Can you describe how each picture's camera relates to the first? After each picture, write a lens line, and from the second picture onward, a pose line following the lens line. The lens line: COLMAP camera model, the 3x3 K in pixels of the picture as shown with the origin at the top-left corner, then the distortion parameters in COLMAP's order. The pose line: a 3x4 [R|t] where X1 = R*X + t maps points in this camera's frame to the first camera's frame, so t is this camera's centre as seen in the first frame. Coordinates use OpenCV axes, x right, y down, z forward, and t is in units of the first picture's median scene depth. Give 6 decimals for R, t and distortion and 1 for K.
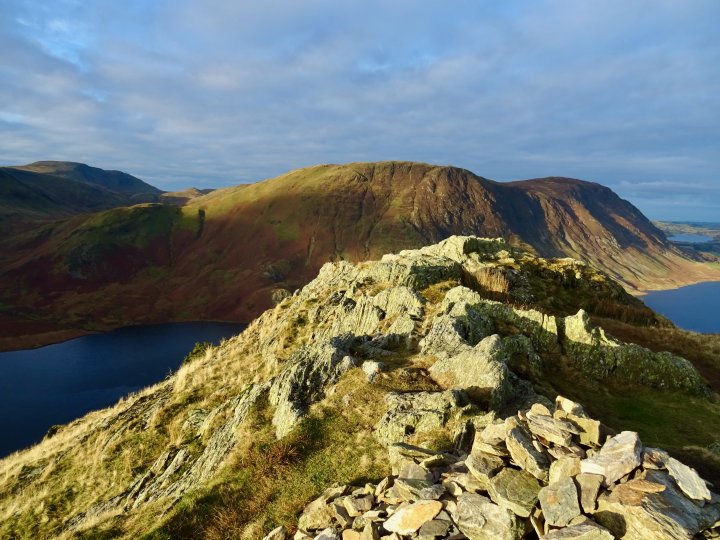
lens RADIAL K [[522.2, 0, 360.5], [0, 522.2, 269.2], [0, 0, 1]] dist [0.007284, -0.000134]
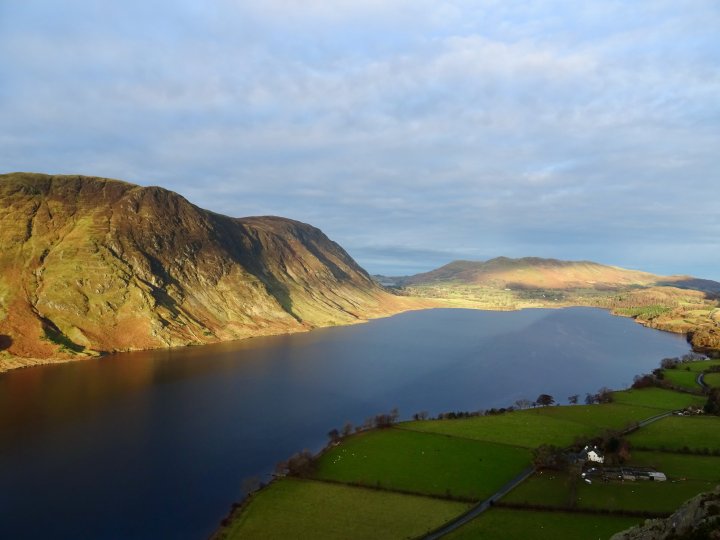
lens RADIAL K [[522.2, 0, 359.6], [0, 522.2, 270.9], [0, 0, 1]] dist [0.007284, -0.000134]
pose [[0.855268, -0.009543, 0.518098, 0.015199], [0.067474, 0.993369, -0.093088, 0.043261], [-0.513774, 0.114574, 0.850240, 0.147527]]
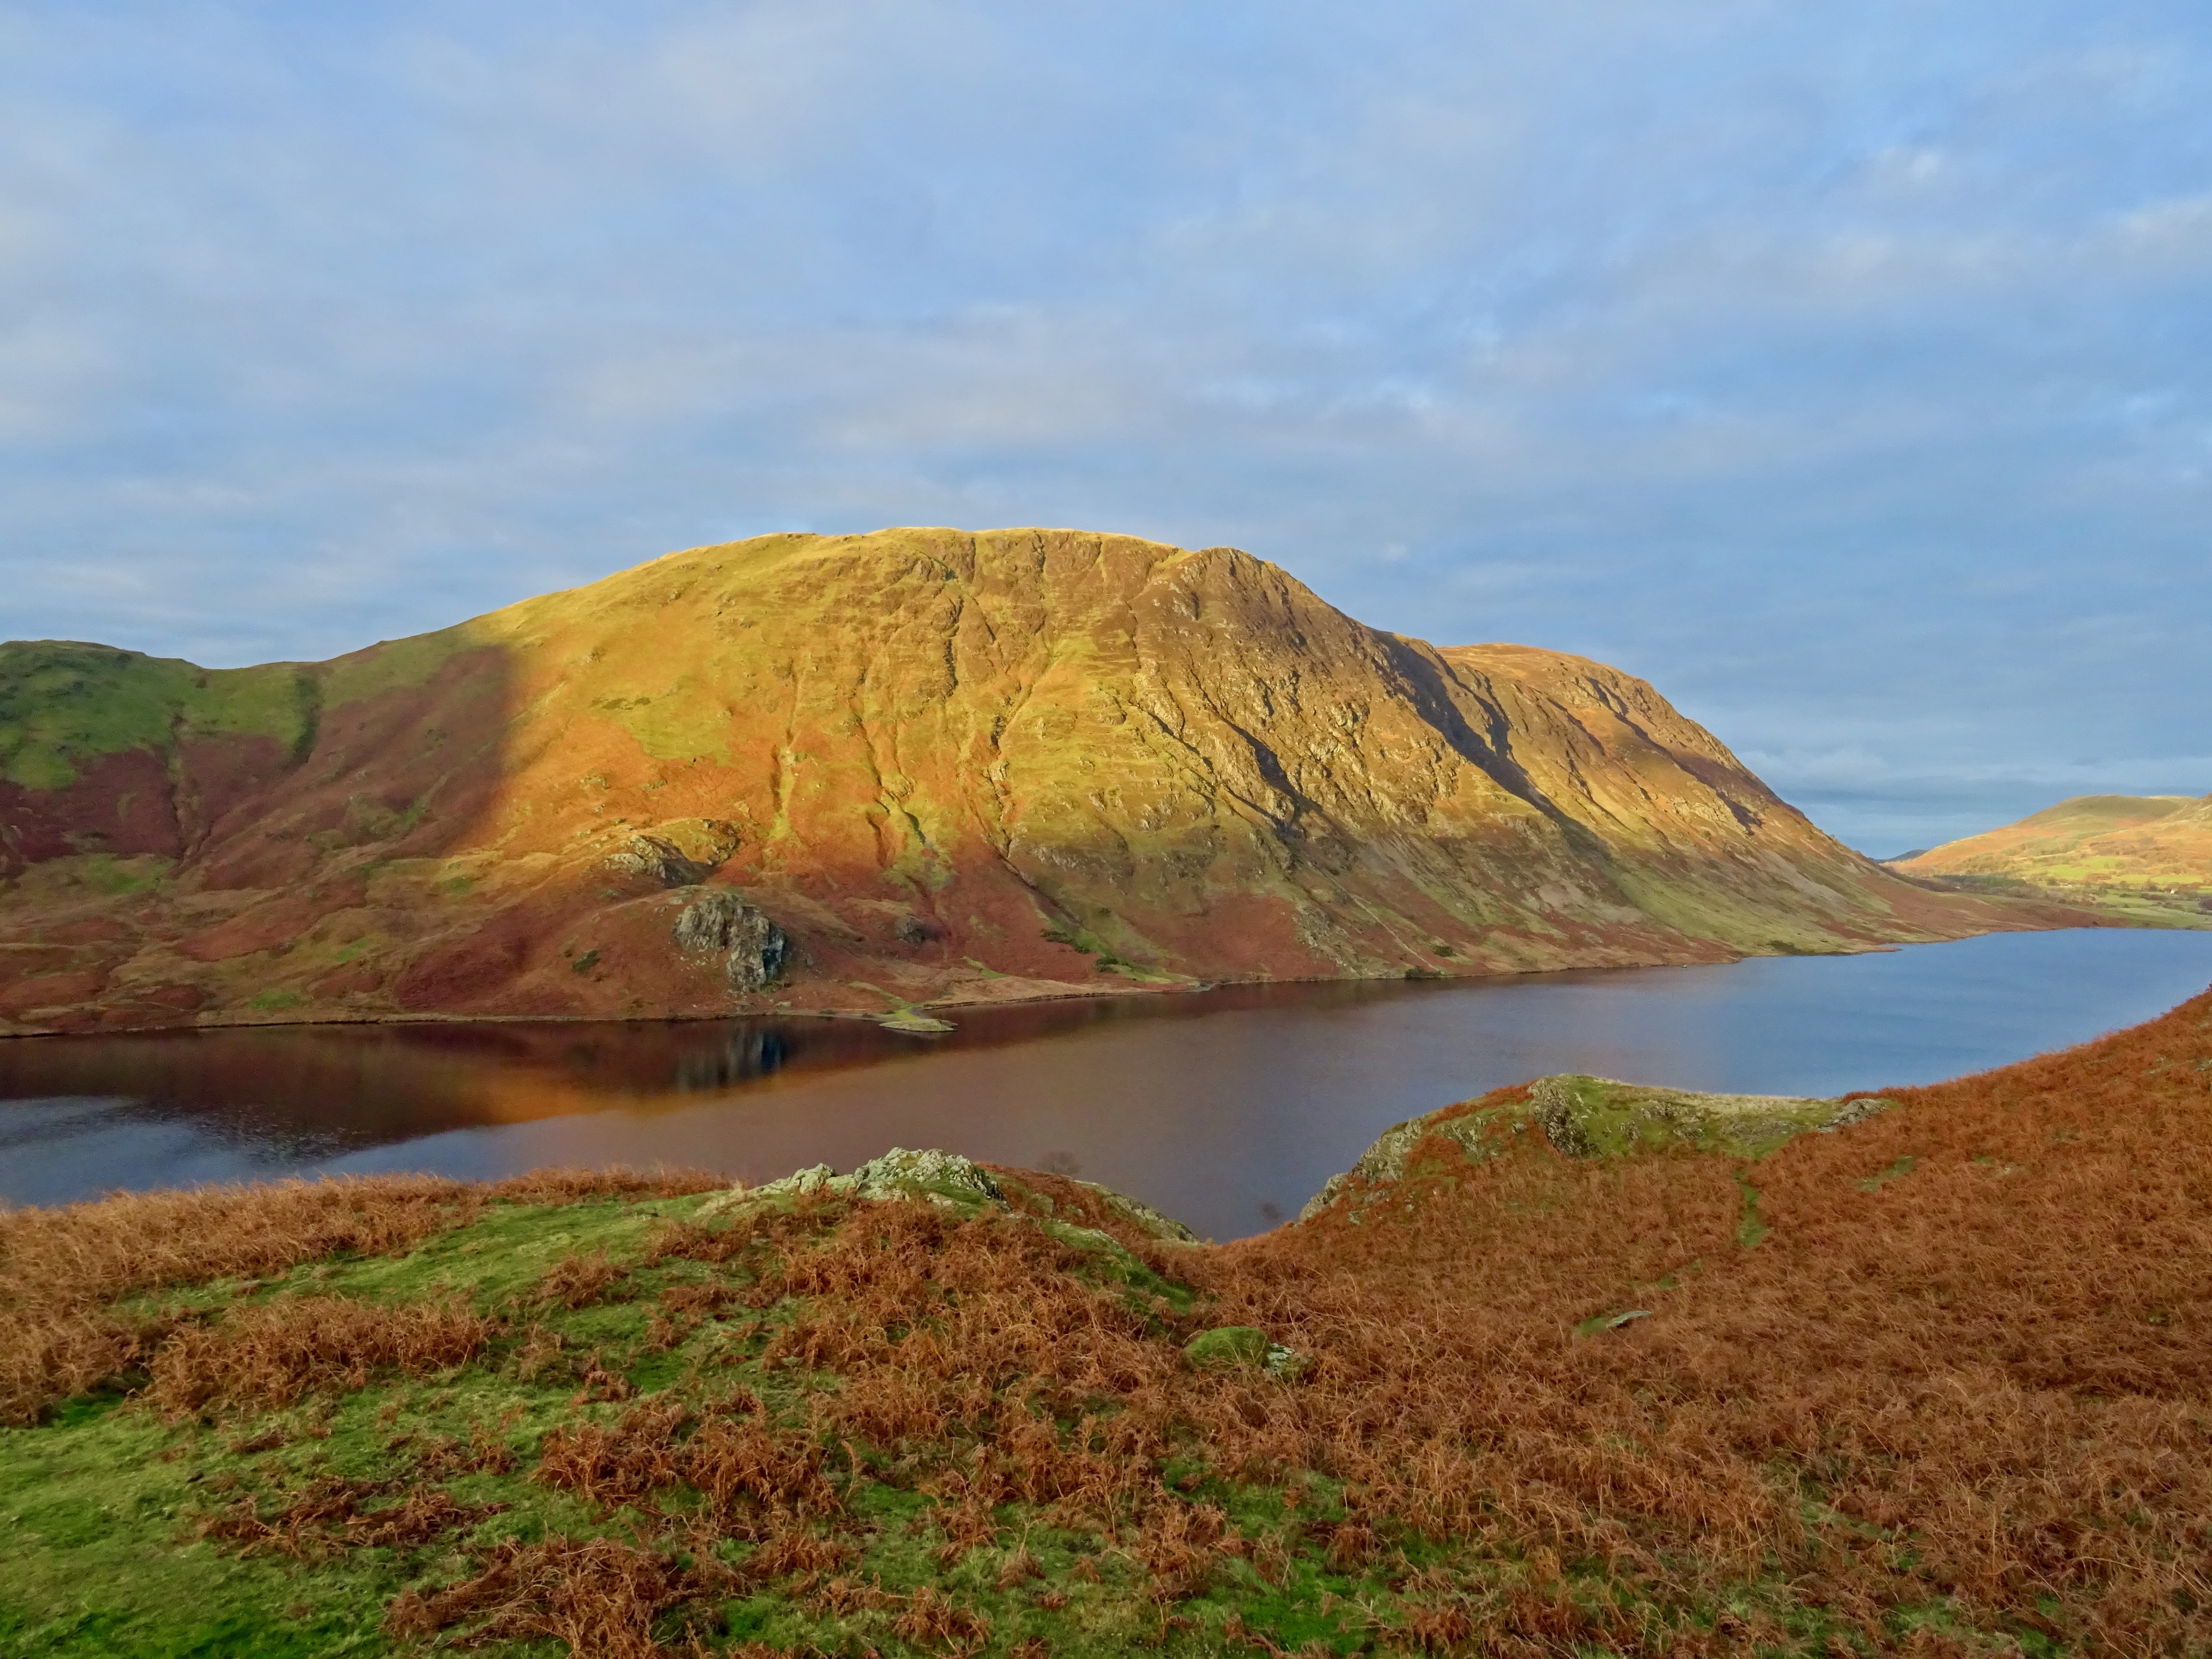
lens RADIAL K [[1602.5, 0, 1110.3], [0, 1602.5, 836.9], [0, 0, 1]] dist [0.007620, 0.001885]
pose [[0.977526, -0.013212, 0.210399, -0.093785], [0.040432, 0.991256, -0.125606, 0.081489], [-0.206900, 0.131290, 0.969513, 0.186945]]
